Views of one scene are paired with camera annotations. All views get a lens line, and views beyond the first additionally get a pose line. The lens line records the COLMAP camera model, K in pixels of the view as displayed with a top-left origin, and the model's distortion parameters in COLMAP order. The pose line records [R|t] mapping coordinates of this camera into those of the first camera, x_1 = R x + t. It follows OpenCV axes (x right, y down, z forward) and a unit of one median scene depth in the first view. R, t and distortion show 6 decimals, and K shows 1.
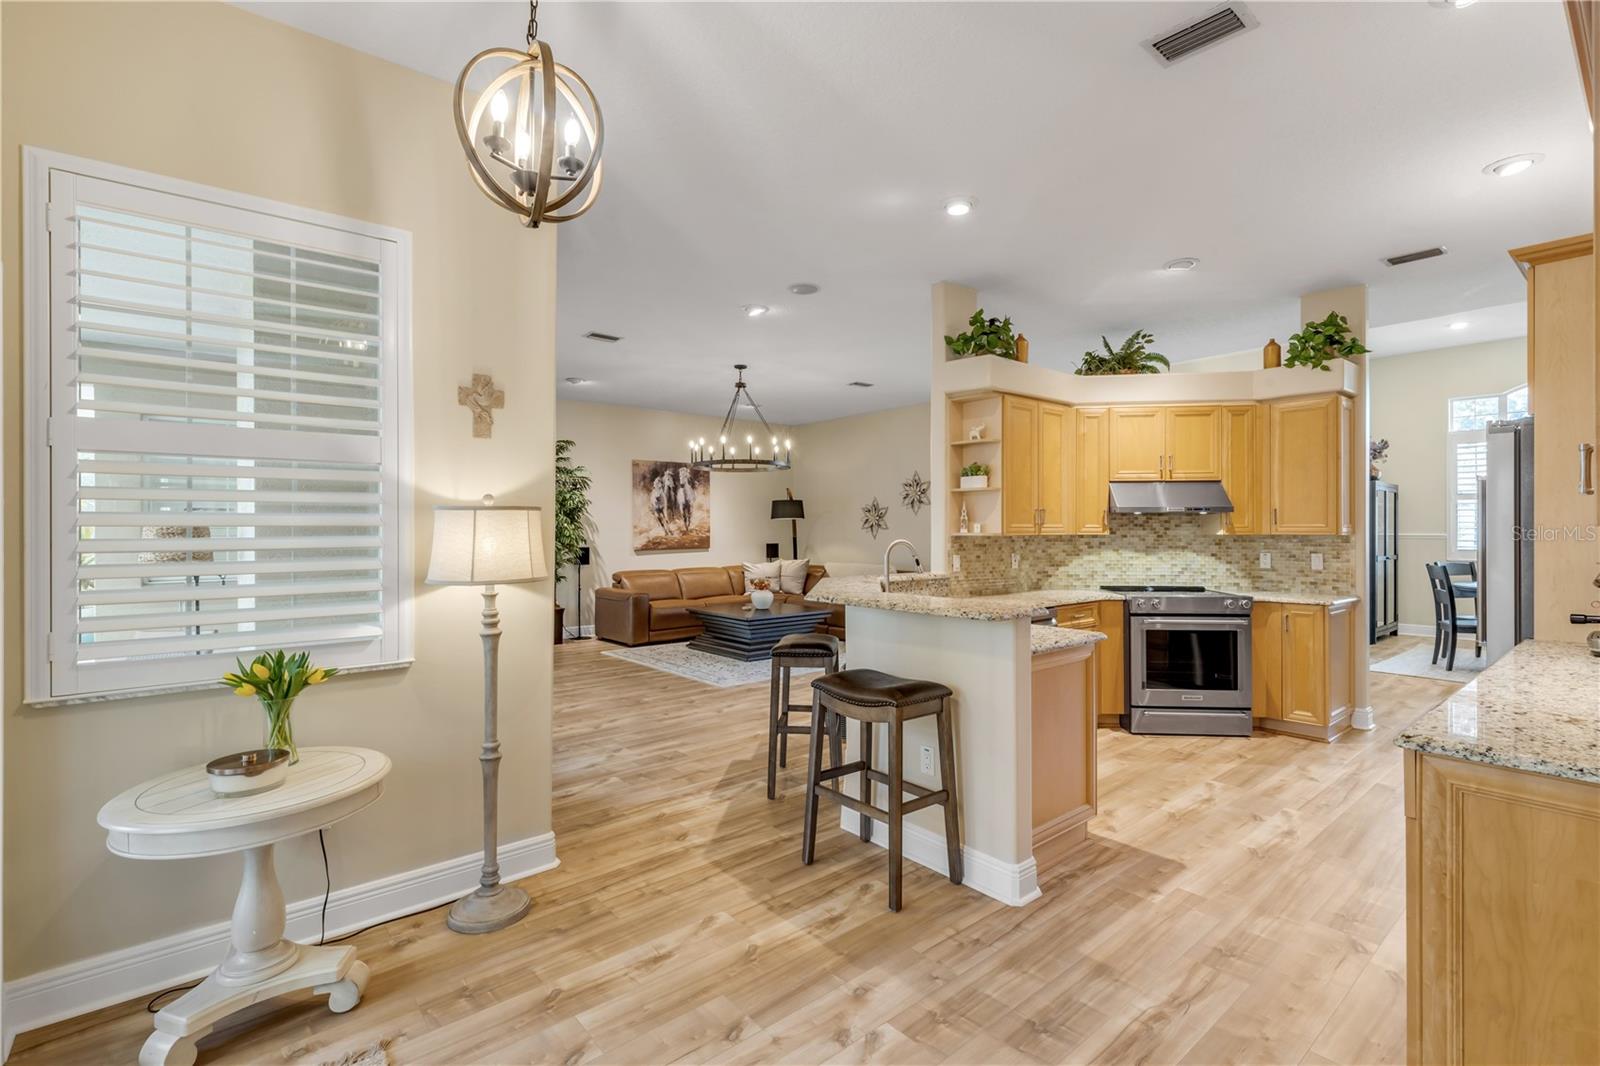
lens RADIAL K [[729.0, 0, 791.8], [0, 729.0, 528.0], [0, 0, 1]] dist [0.010783, -0.004098]
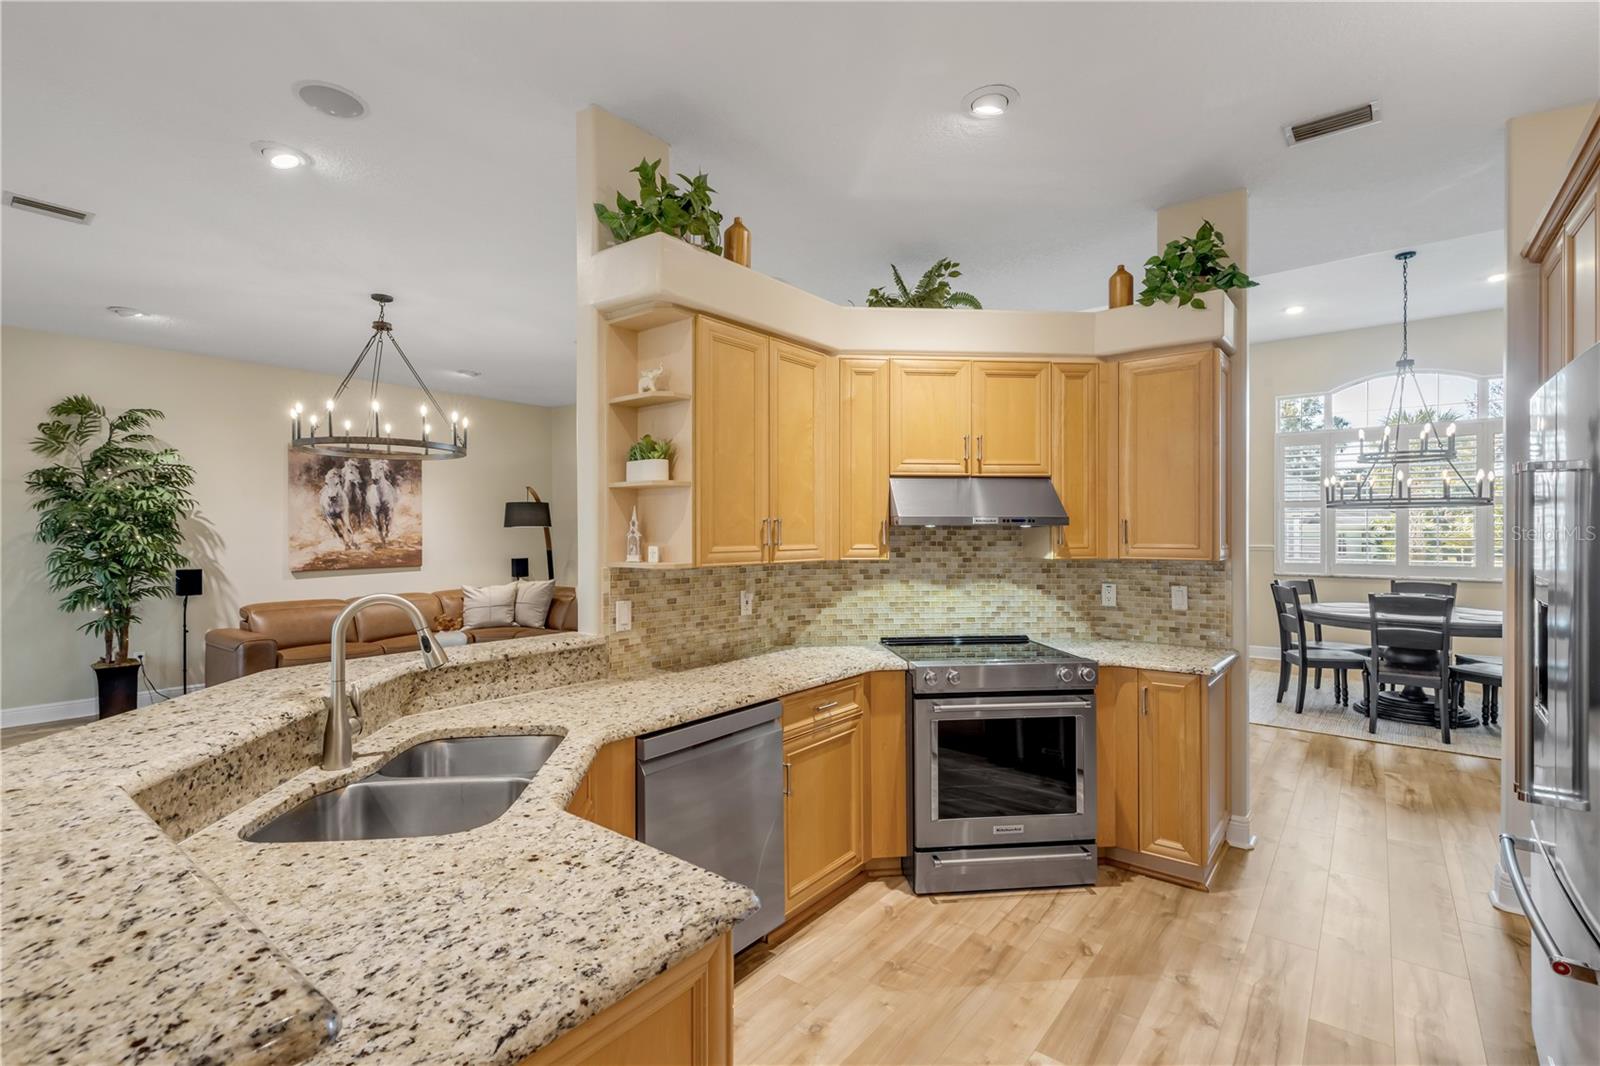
lens RADIAL K [[729.0, 0, 791.4], [0, 729.0, 533.5], [0, 0, 1]] dist [0.010783, -0.004098]
pose [[0.980975, -0.000575, 0.194132, 0.232269], [0.000078, 0.999997, 0.002567, -0.015651], [-0.194133, -0.002503, 0.980972, 0.404226]]
